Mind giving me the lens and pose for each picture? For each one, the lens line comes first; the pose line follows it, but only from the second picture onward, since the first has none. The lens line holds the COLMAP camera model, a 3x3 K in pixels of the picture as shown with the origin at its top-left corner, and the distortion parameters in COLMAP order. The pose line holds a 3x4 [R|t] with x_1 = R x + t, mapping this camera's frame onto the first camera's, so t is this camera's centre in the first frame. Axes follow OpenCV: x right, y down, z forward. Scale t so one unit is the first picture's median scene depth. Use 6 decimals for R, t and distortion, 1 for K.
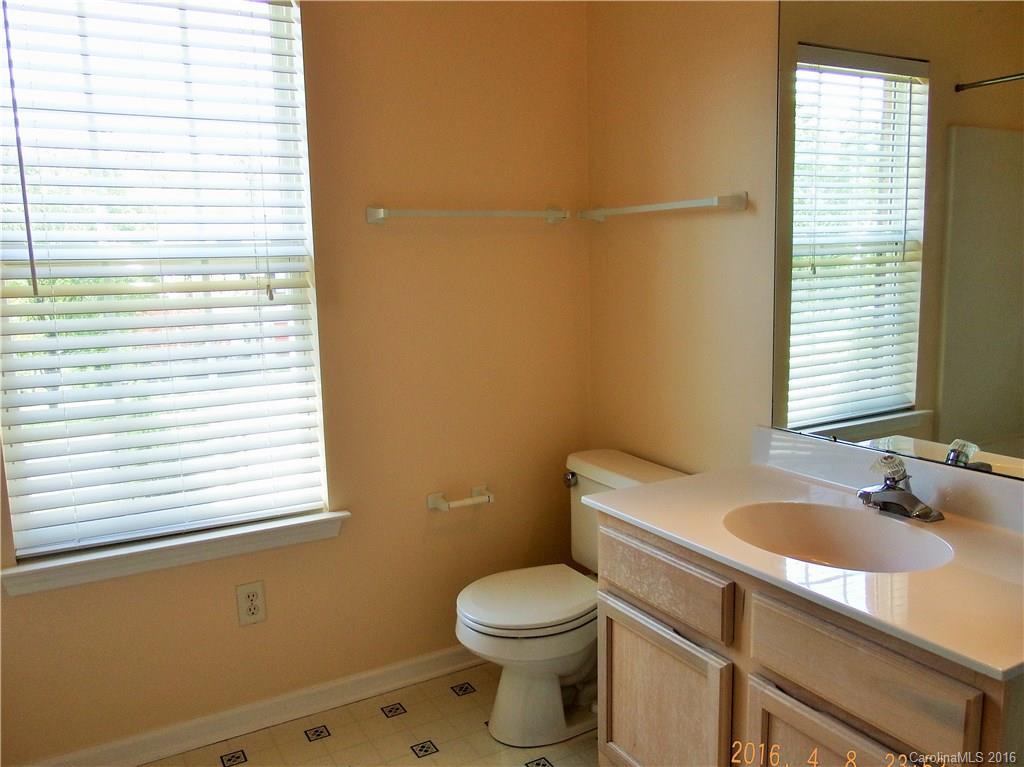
lens RADIAL K [[842.3, 0, 492.4], [0, 842.3, 380.9], [0, 0, 1]] dist [0.000247, 0.001752]
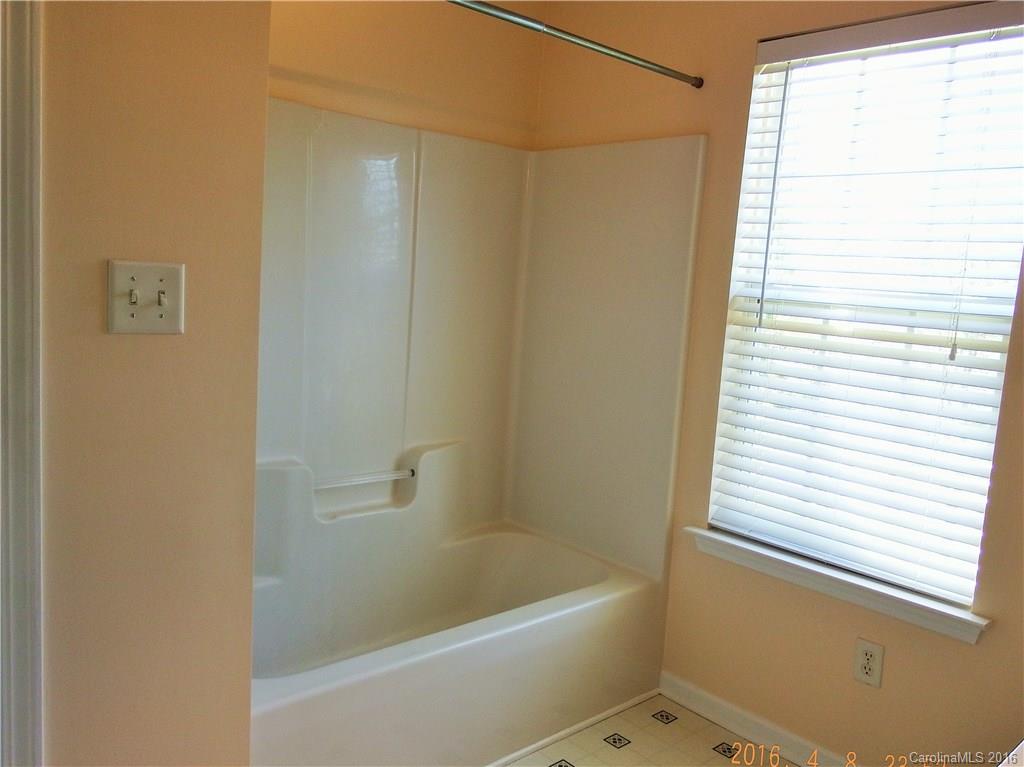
lens RADIAL K [[842.3, 0, 492.4], [0, 842.3, 380.9], [0, 0, 1]] dist [0.000247, 0.001752]
pose [[0.216405, 0.153018, -0.964238, 0.524760], [-0.222674, 0.969345, 0.103854, -0.057212], [0.950571, 0.192237, 0.243844, 0.298991]]
